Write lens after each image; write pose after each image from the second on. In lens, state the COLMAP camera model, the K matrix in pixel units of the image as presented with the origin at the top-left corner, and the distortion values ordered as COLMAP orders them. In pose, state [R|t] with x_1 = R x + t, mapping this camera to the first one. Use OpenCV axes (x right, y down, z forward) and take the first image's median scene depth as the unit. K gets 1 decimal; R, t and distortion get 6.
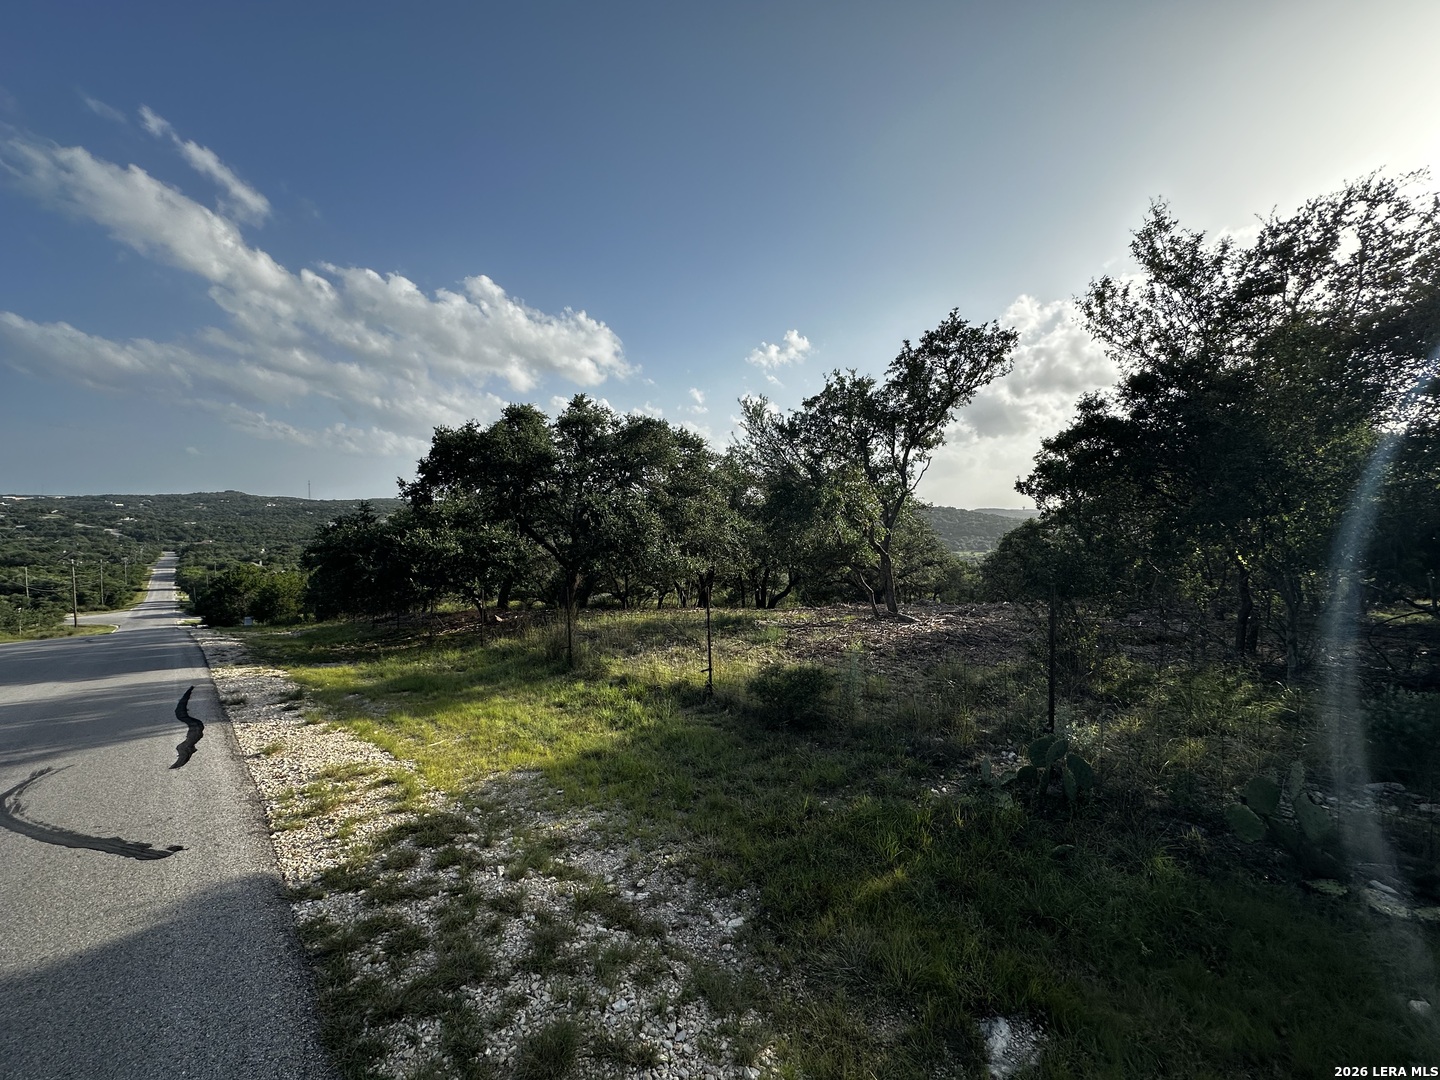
lens RADIAL K [[579.9, 0, 718.7], [0, 579.9, 528.5], [0, 0, 1]] dist [-0.003321, -0.000037]
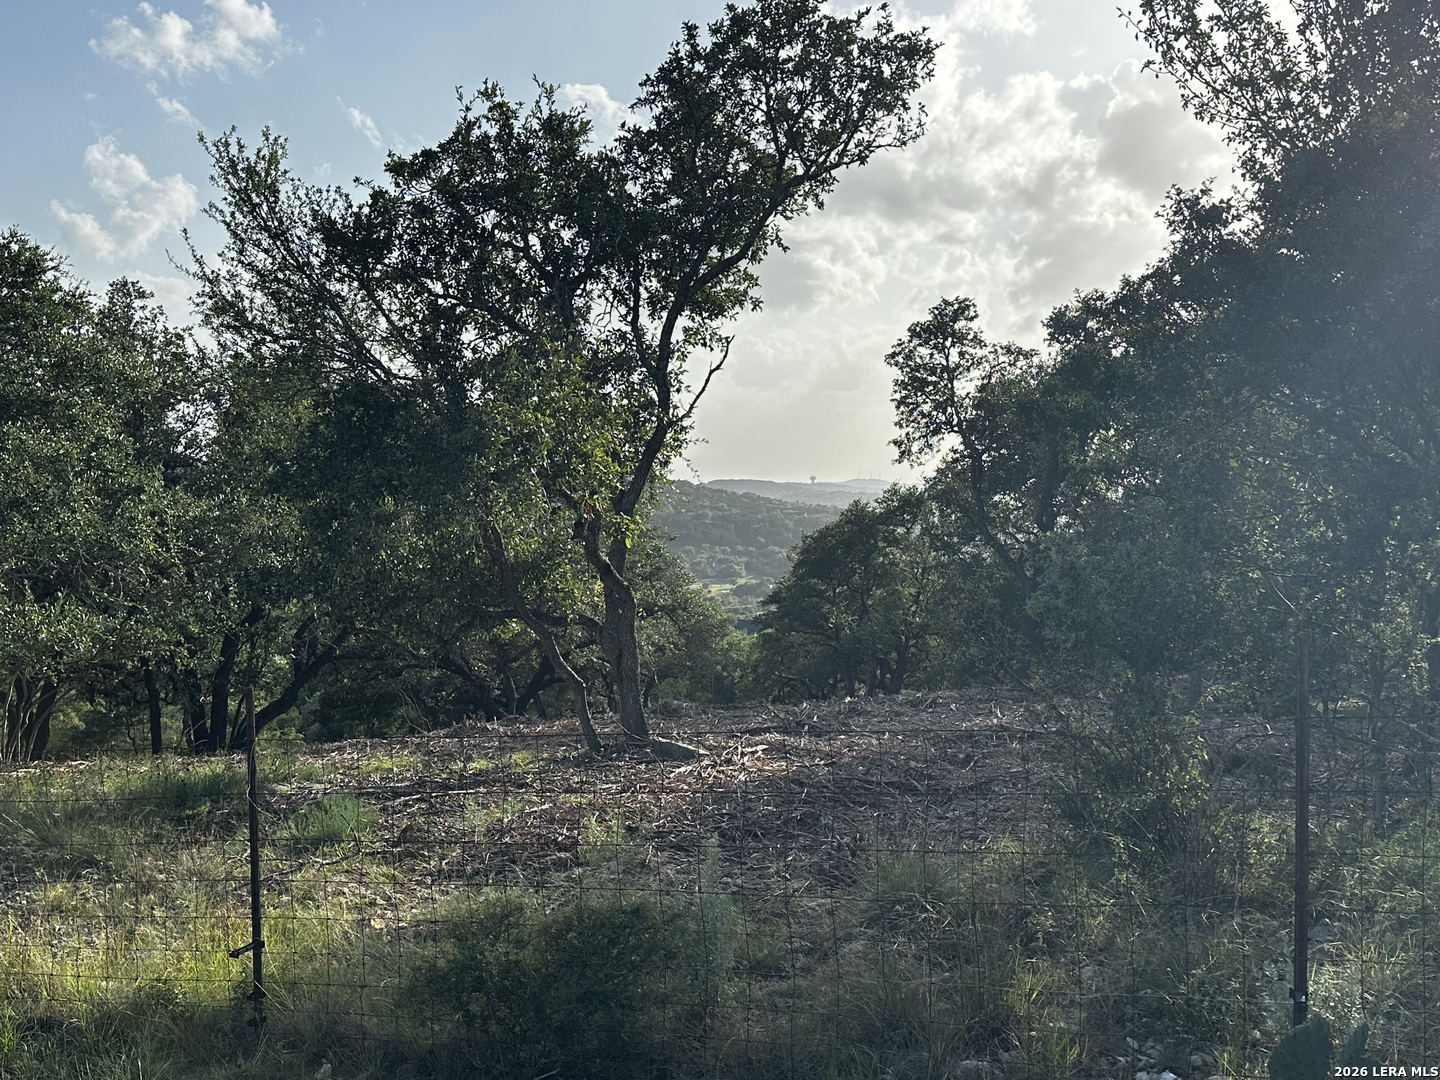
lens RADIAL K [[1504.6, 0, 713.5], [0, 1504.6, 546.1], [0, 0, 1]] dist [0.162126, -0.461886]
pose [[0.904590, -0.005618, 0.426247, -0.076792], [0.000871, 0.999935, 0.011332, 0.006655], [-0.426283, -0.009880, 0.904536, 0.067887]]
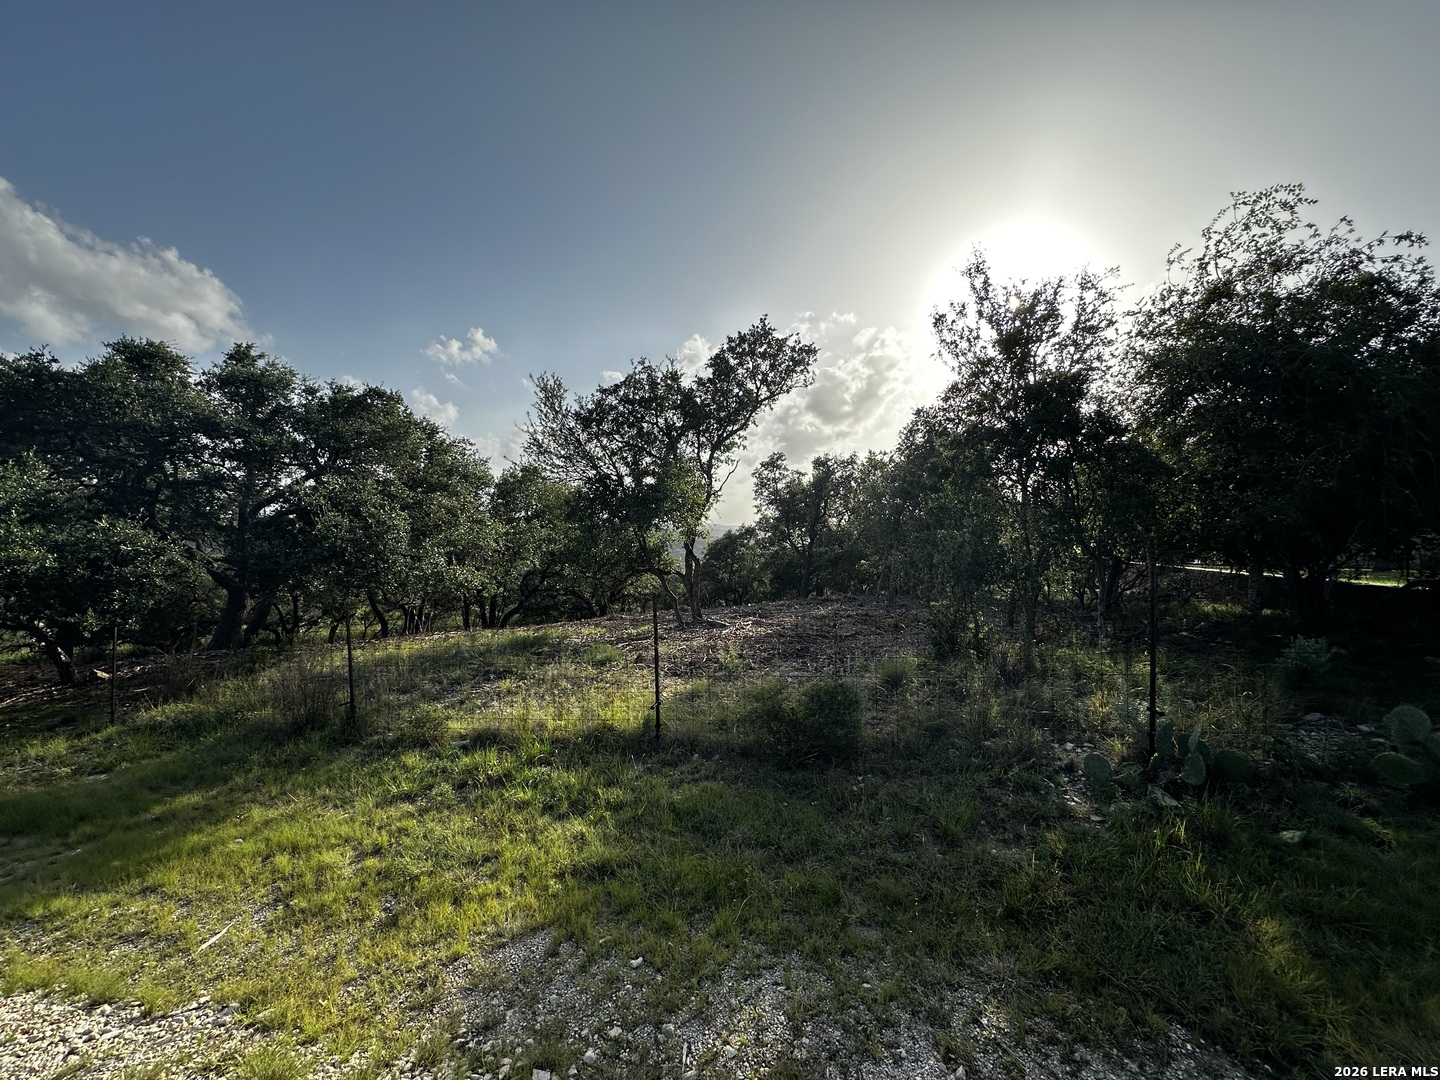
lens RADIAL K [[573.6, 0, 720.0], [0, 573.6, 540.0], [0, 0, 1]] dist [-0.002642, 0.000001]
pose [[0.856126, 0.000482, 0.516767, -0.156291], [0.001672, 0.999992, -0.003702, 0.017074], [-0.516765, 0.004033, 0.856118, 0.156493]]
